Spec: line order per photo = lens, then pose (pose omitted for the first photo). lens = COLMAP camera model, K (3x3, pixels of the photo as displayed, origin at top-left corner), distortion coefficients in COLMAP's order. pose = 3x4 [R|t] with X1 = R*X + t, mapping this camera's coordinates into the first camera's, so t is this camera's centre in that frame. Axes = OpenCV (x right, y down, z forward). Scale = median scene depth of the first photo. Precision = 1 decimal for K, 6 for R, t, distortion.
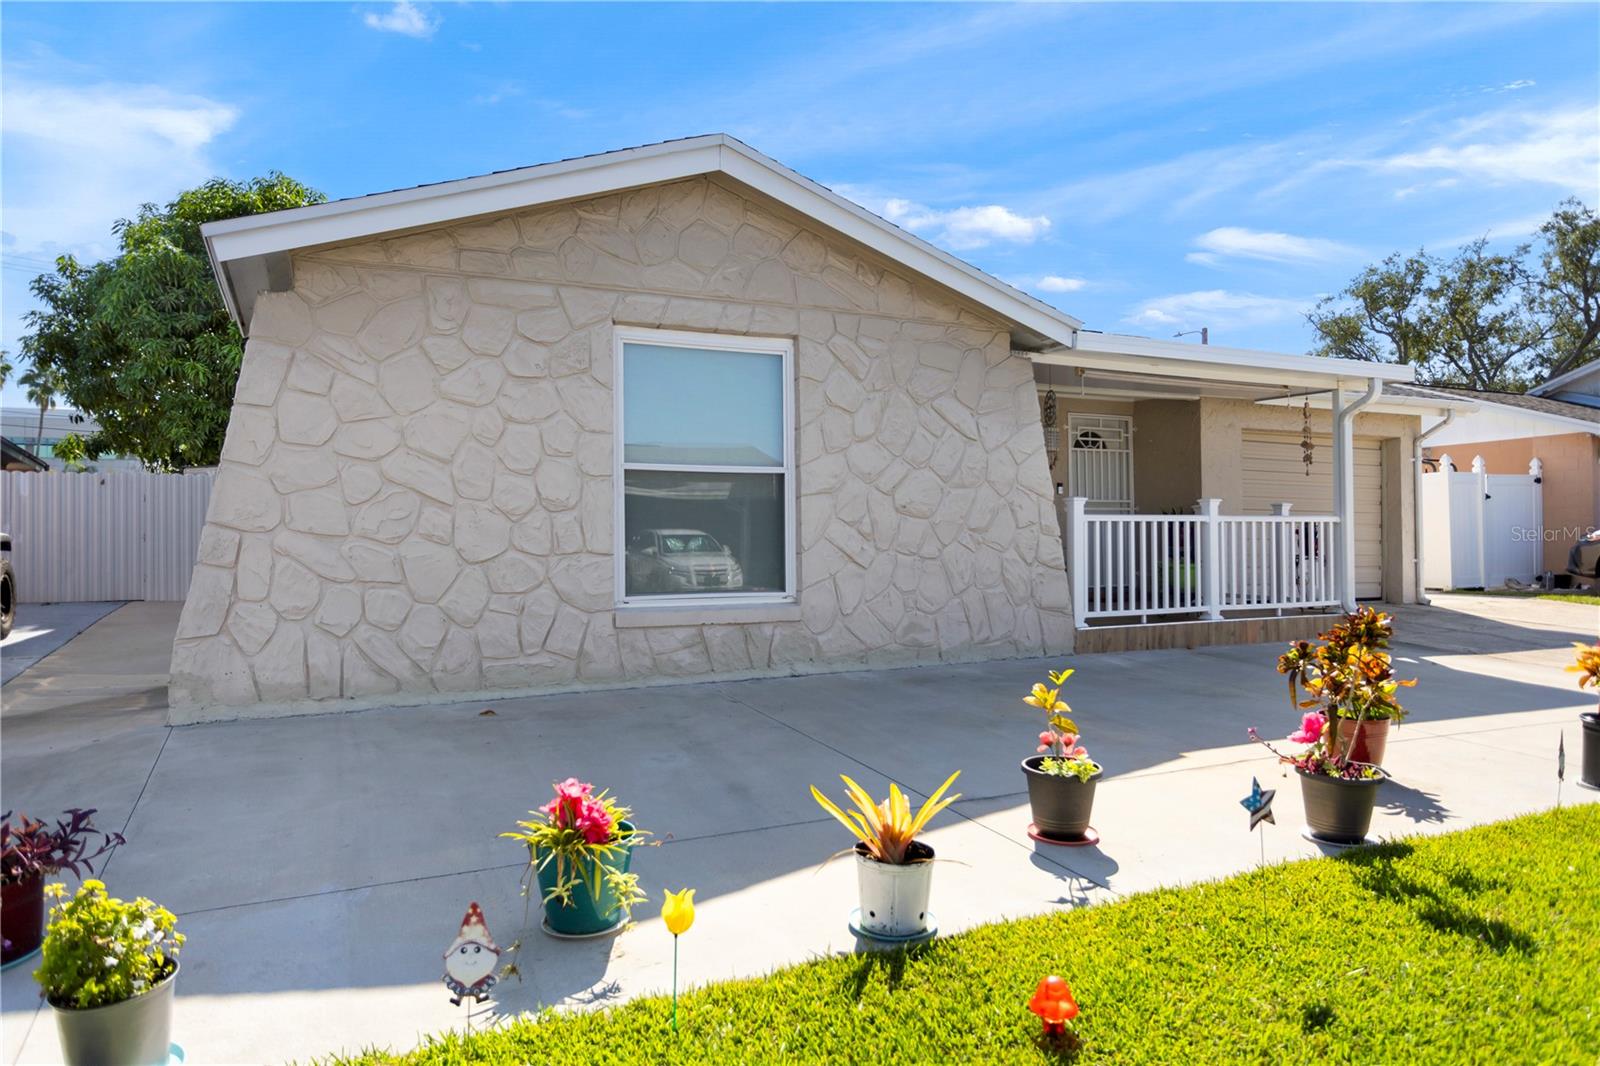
lens RADIAL K [[1054.6, 0, 810.3], [0, 1054.6, 538.5], [0, 0, 1]] dist [-0.001373, 0.000352]
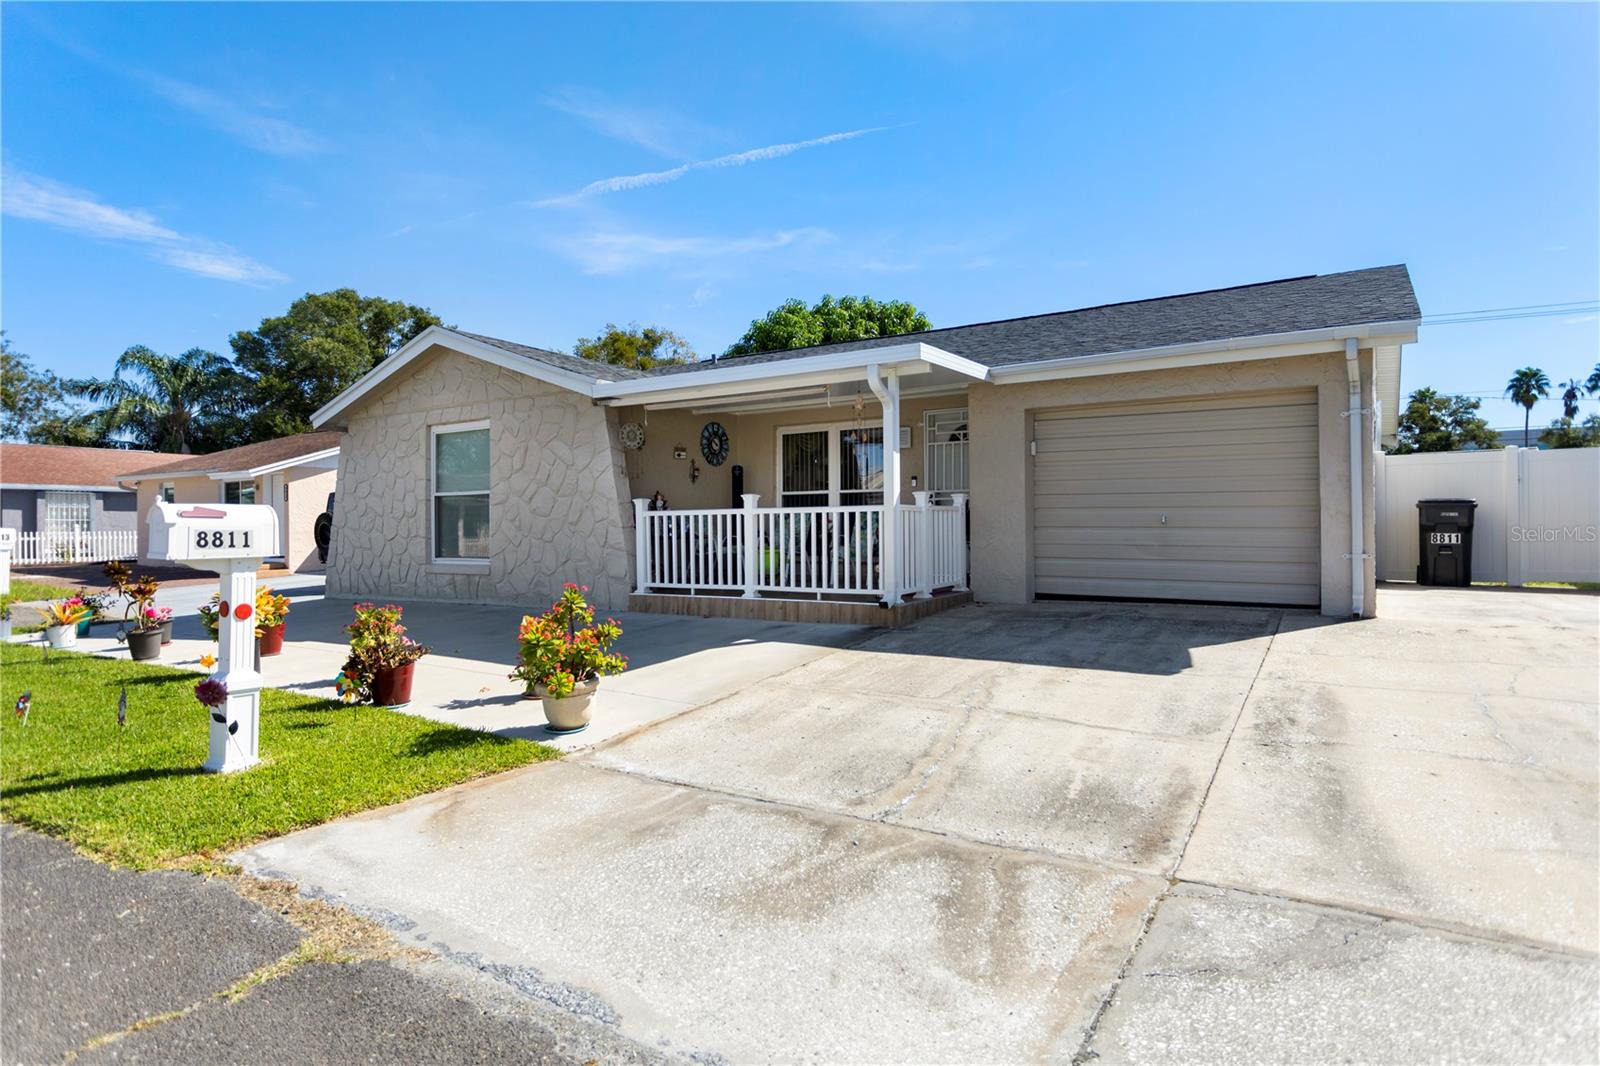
lens RADIAL K [[906.2, 0, 794.8], [0, 906.2, 525.2], [0, 0, 1]] dist [-0.008187, 0.000196]
pose [[0.514492, -0.003053, -0.857490, 1.557847], [0.006694, 0.999977, 0.000456, -0.004479], [0.857469, -0.005975, 0.514500, 0.639259]]
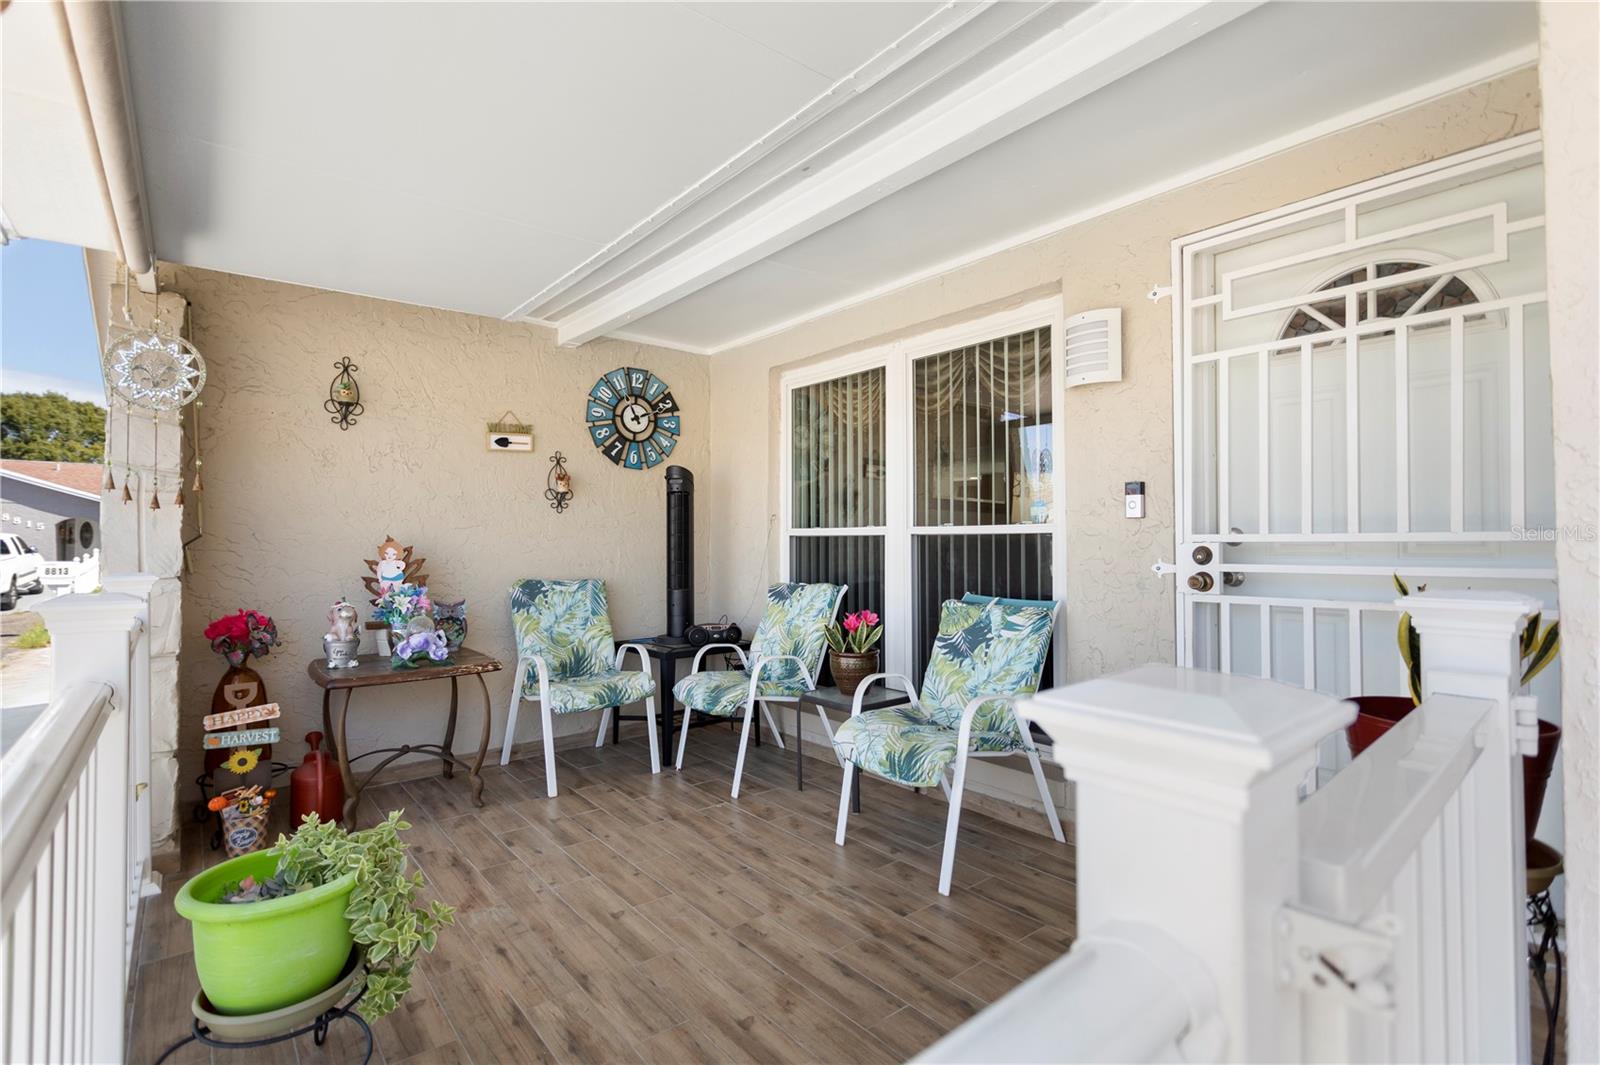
lens RADIAL K [[761.4, 0, 804.2], [0, 761.4, 532.4], [0, 0, 1]] dist [-0.003837, -0.000472]
pose [[0.216520, -0.007605, -0.976249, 0.681296], [0.006277, 0.999960, -0.006397, -0.058757], [0.976258, -0.004743, 0.216559, 1.357257]]
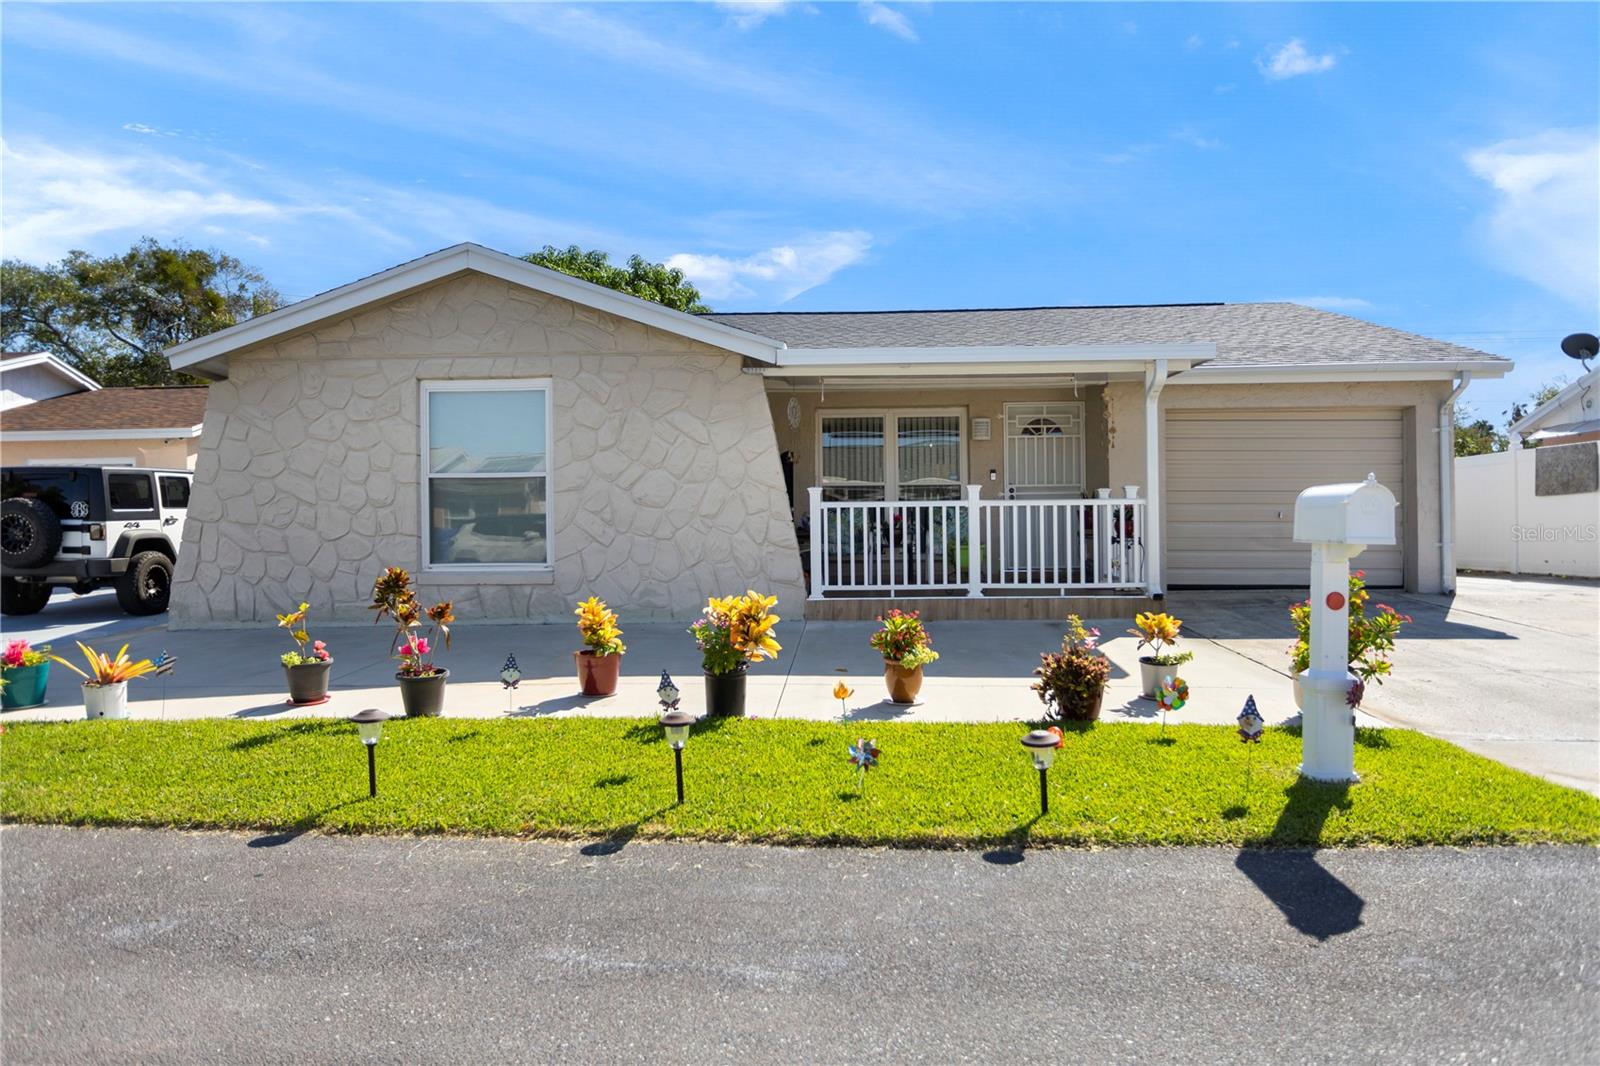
lens RADIAL K [[1054.6, 0, 802.5], [0, 1054.6, 534.0], [0, 0, 1]] dist [-0.001373, 0.000352]
pose [[0.879376, -0.000027, -0.476128, 0.907904], [0.005086, 0.999943, 0.009336, 0.001741], [0.476101, -0.010631, 0.879327, -0.045782]]
